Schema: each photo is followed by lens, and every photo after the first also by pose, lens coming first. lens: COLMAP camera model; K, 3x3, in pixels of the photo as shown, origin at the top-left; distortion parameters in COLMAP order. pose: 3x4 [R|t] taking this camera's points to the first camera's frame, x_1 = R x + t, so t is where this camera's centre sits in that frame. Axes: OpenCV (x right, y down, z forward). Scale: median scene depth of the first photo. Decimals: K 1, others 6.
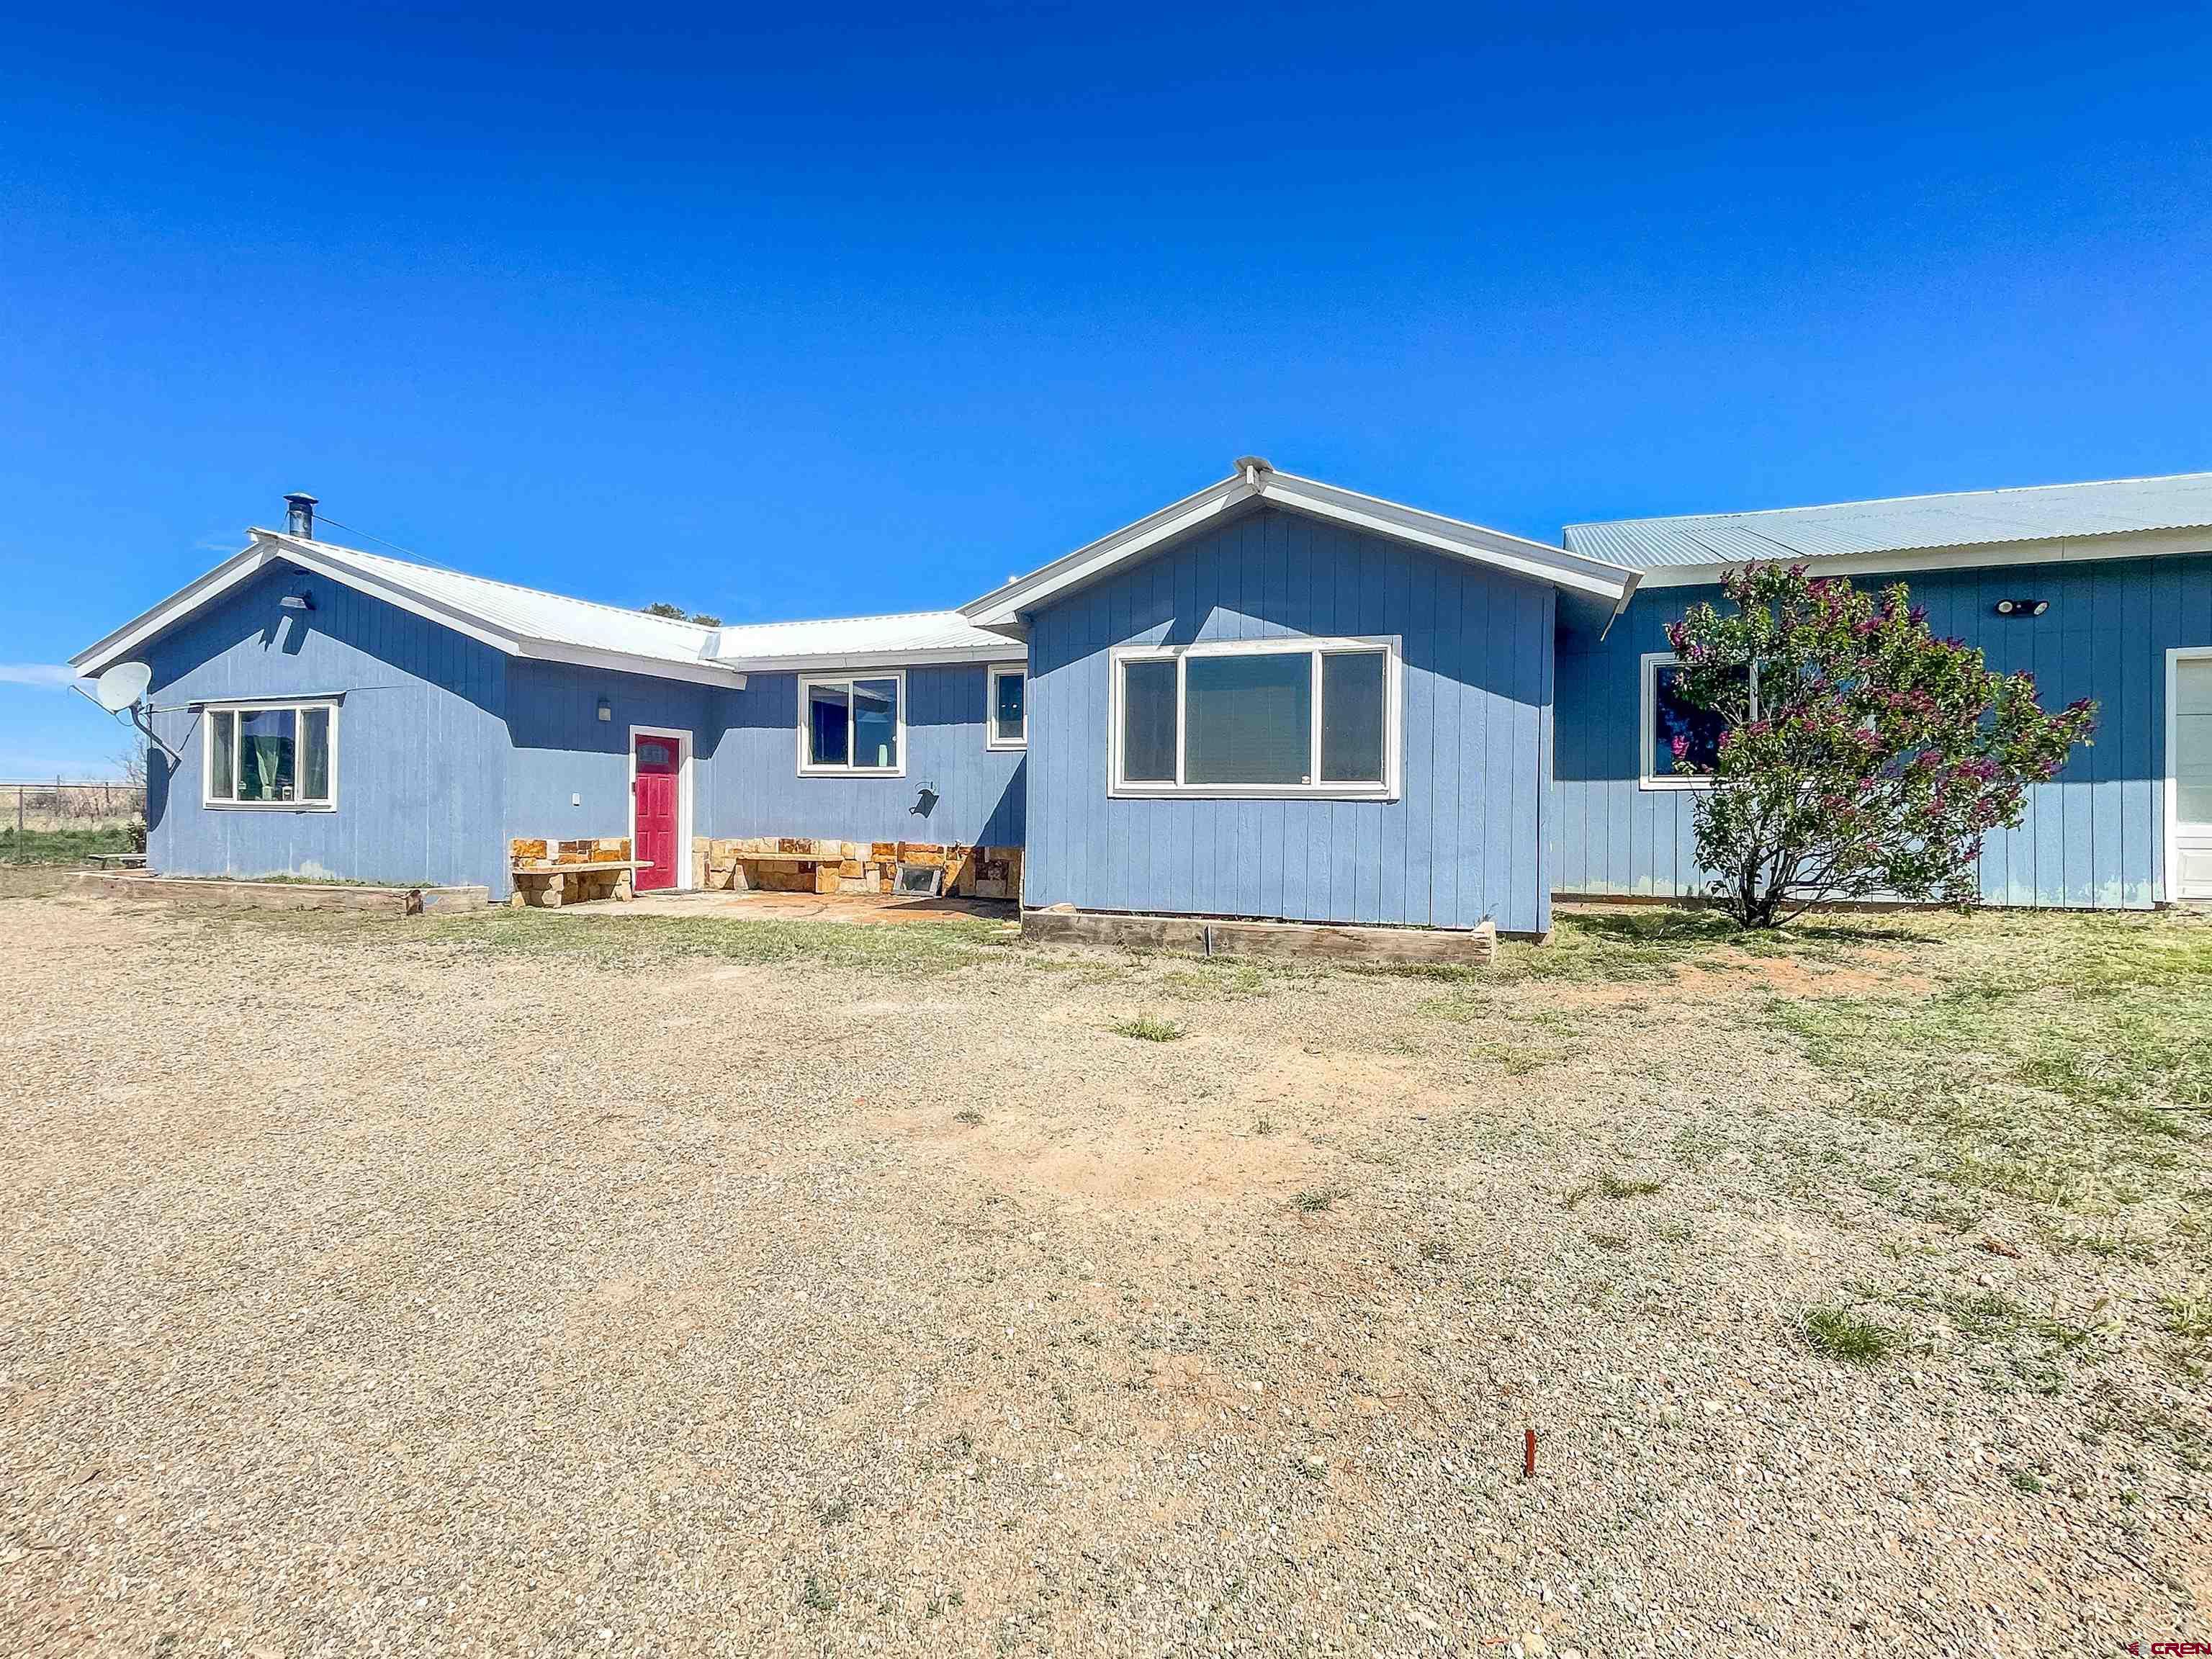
lens RADIAL K [[1056.1, 0, 1106.0], [0, 1056.1, 829.5], [0, 0, 1]] dist [-0.002233, -0.000615]
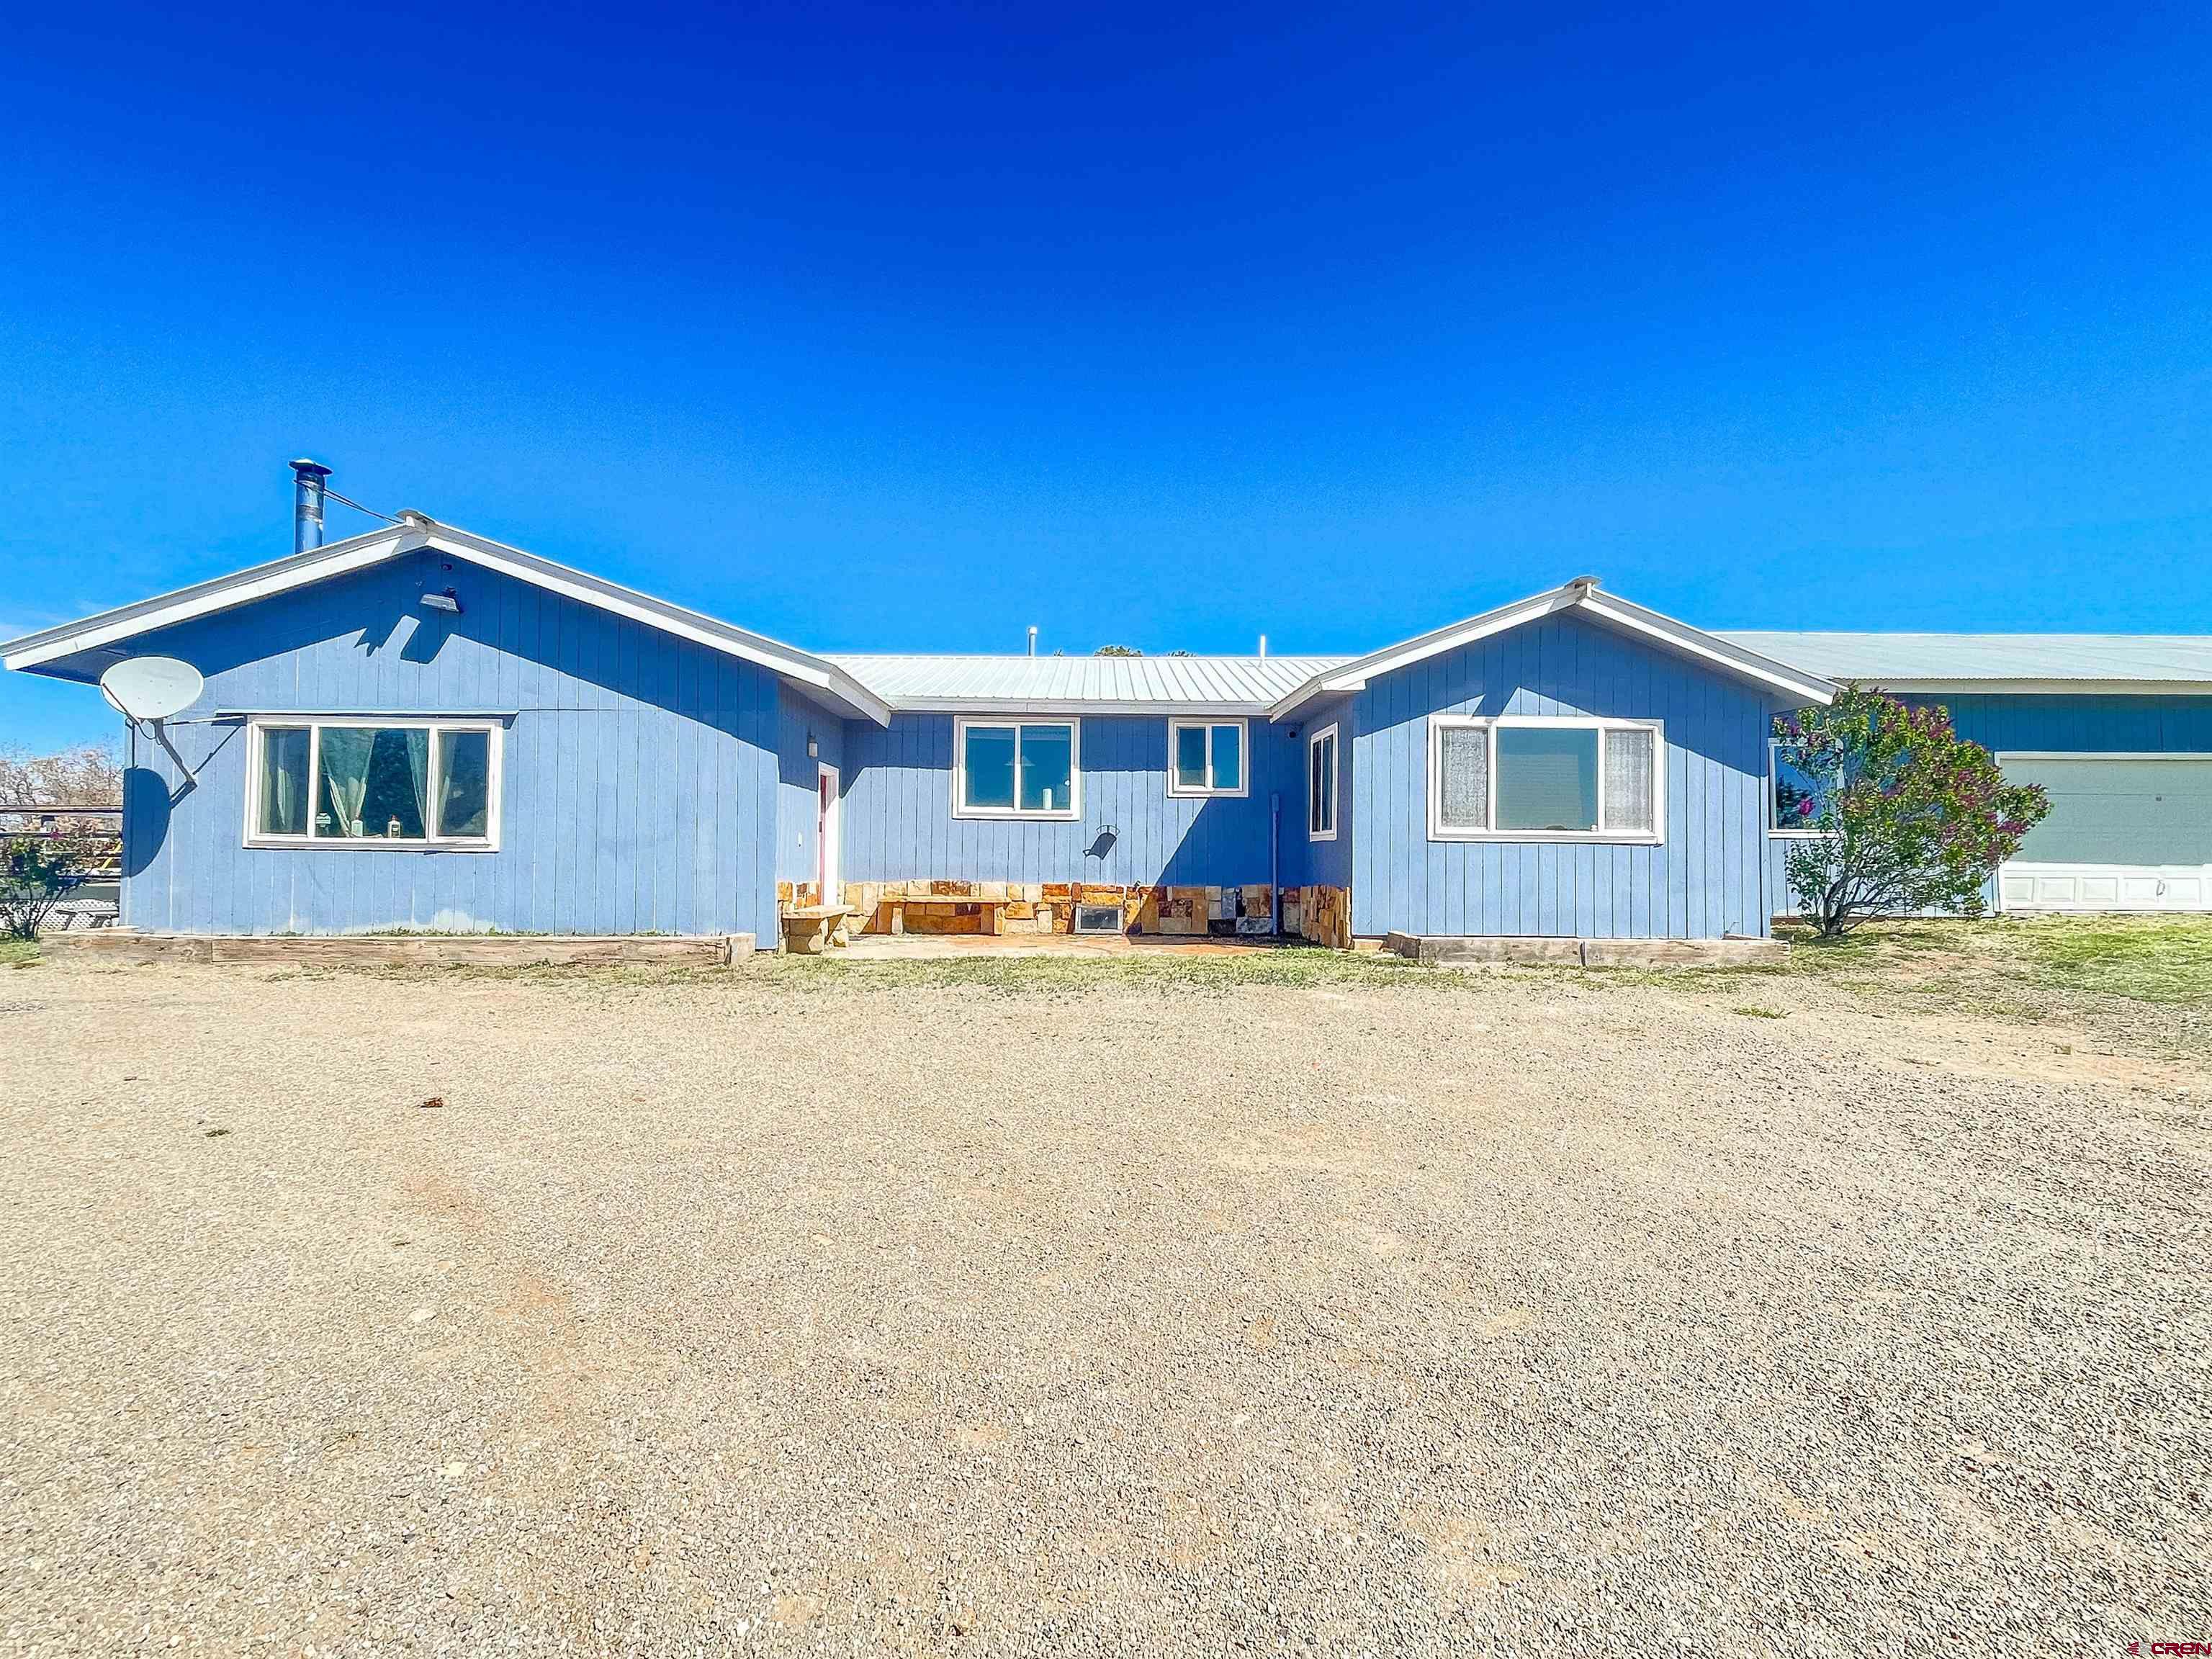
lens RADIAL K [[1068.4, 0, 1106.0], [0, 1068.4, 829.5], [0, 0, 1]] dist [0.000172, 0.000106]
pose [[0.925243, 0.011134, 0.379213, -0.799113], [0.005769, 0.999041, -0.043409, 0.007396], [-0.379332, 0.042352, 0.924291, 0.027824]]
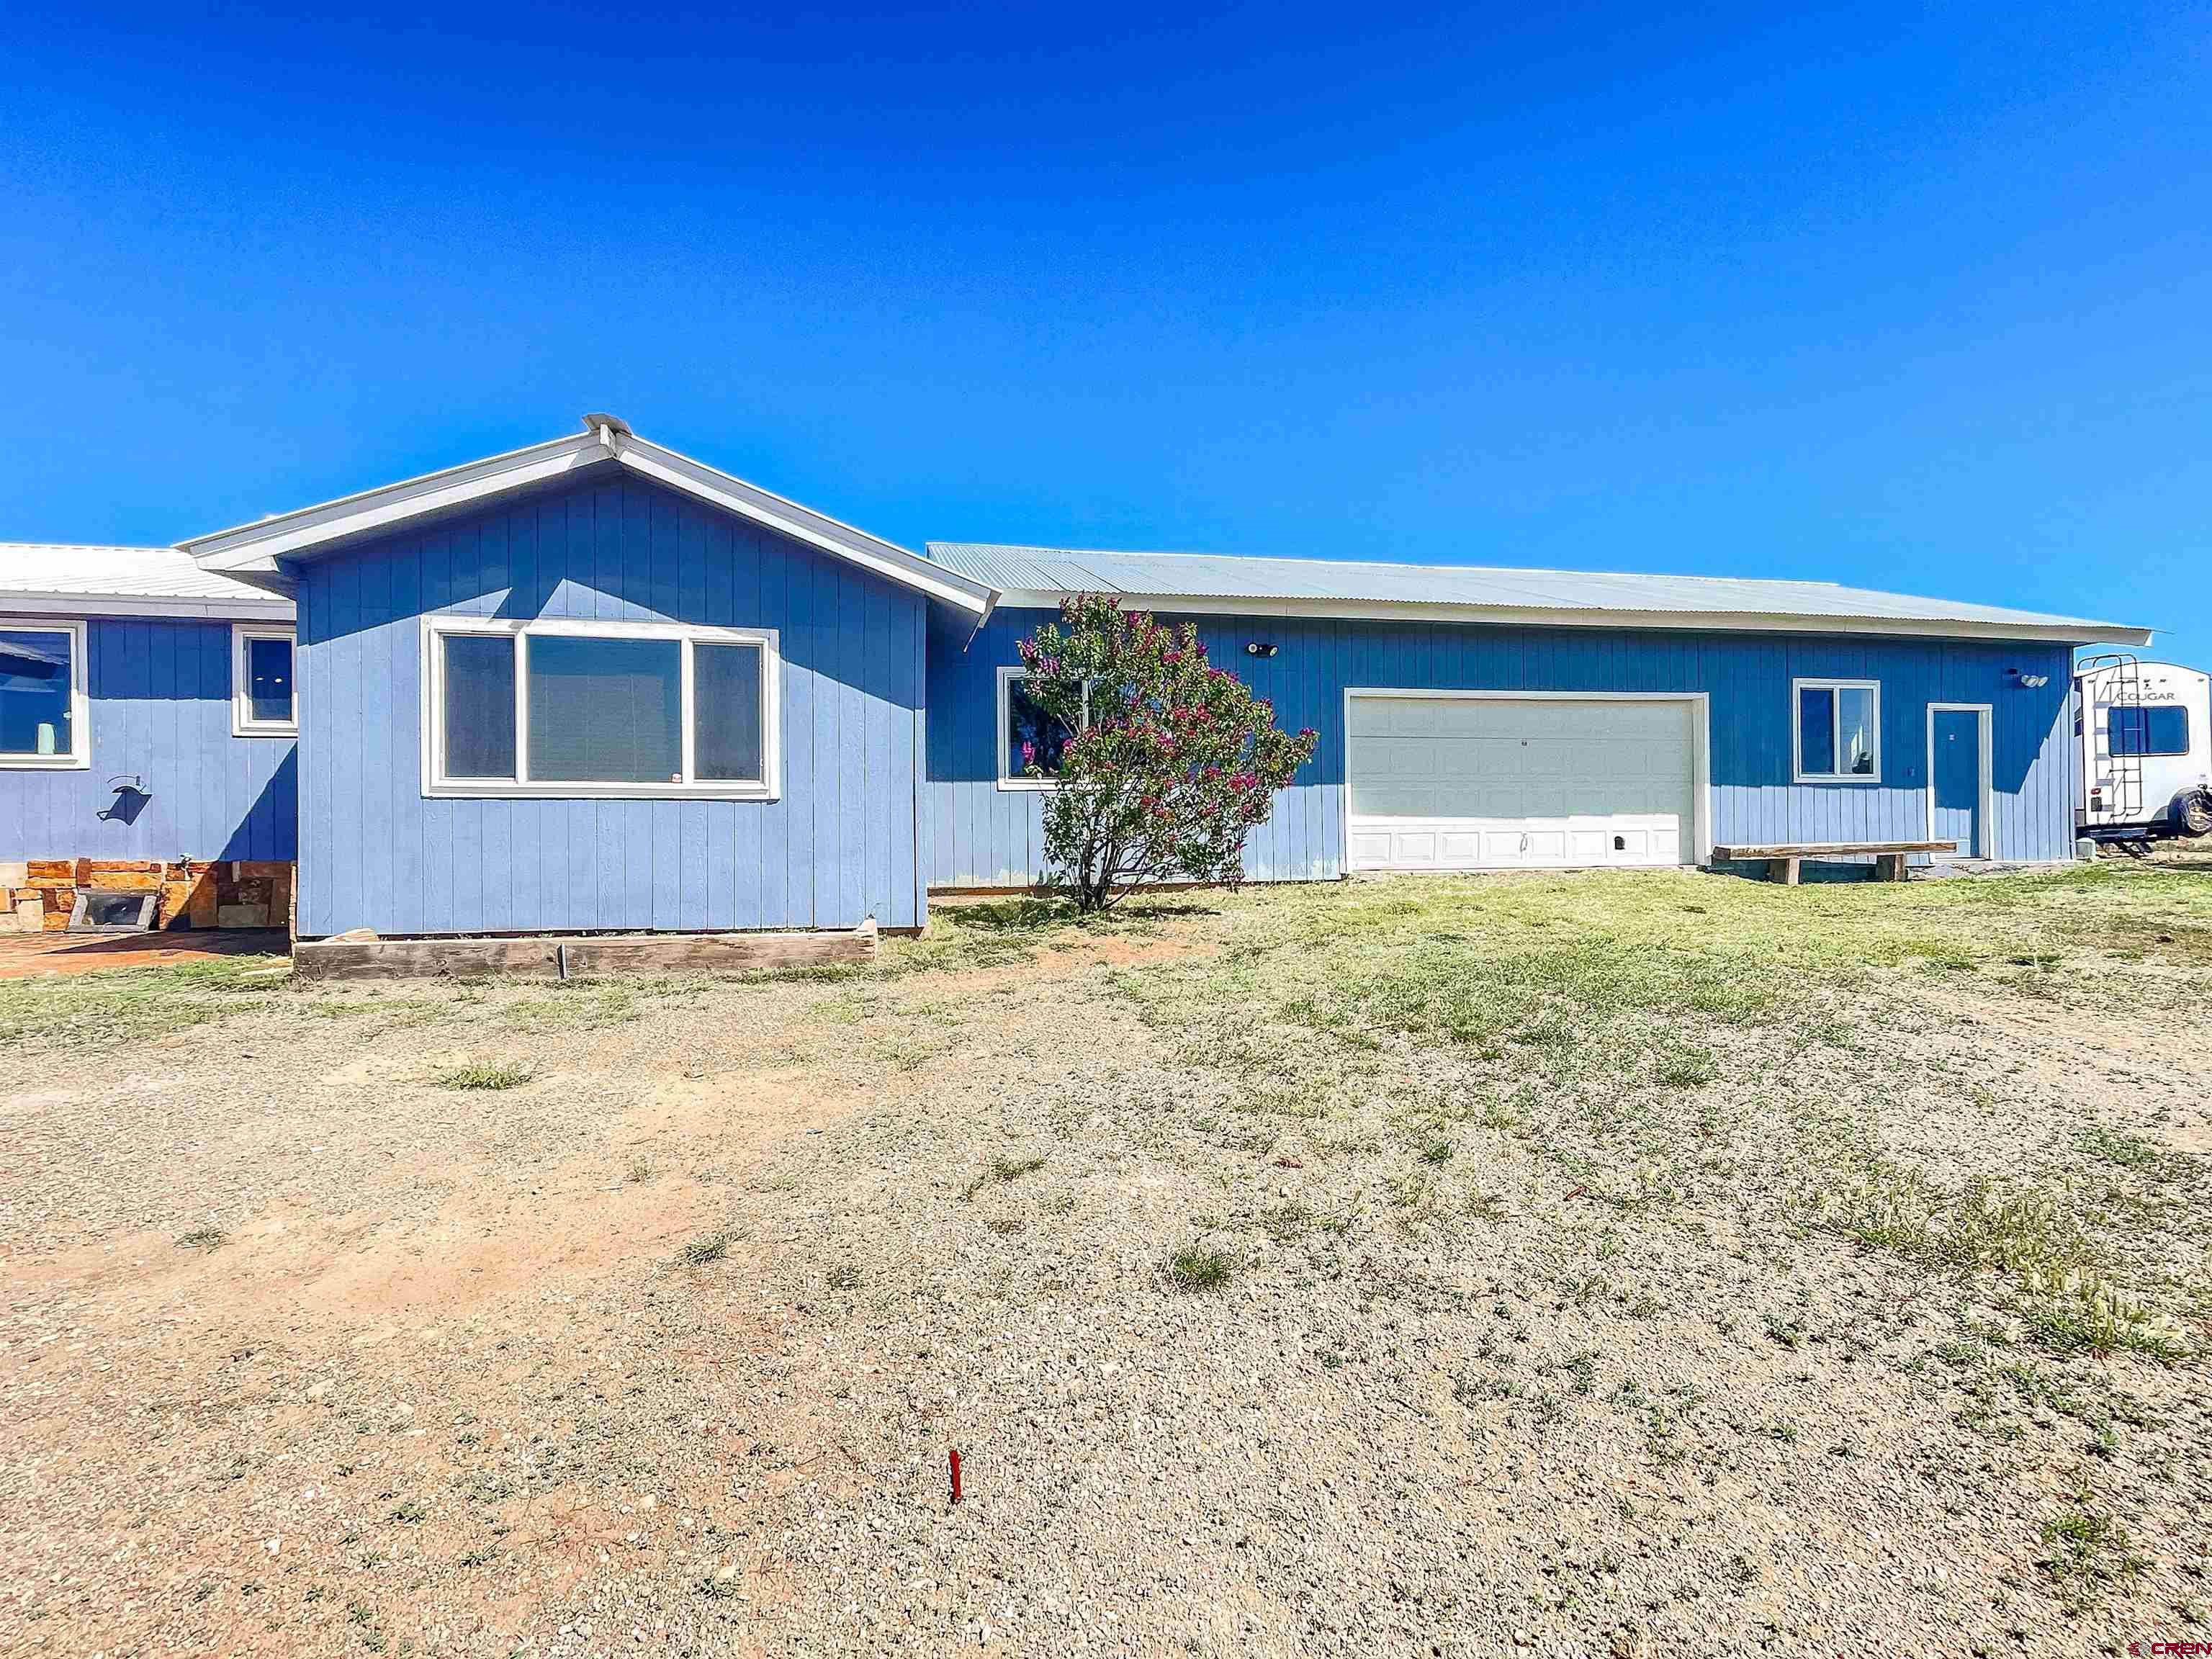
lens RADIAL K [[1056.1, 0, 1106.0], [0, 1056.1, 829.5], [0, 0, 1]] dist [-0.002233, -0.000615]
pose [[0.838344, -0.016805, 0.544882, 0.000292], [0.016726, 0.999847, 0.005102, -0.000521], [-0.544884, 0.004836, 0.838497, 0.021765]]
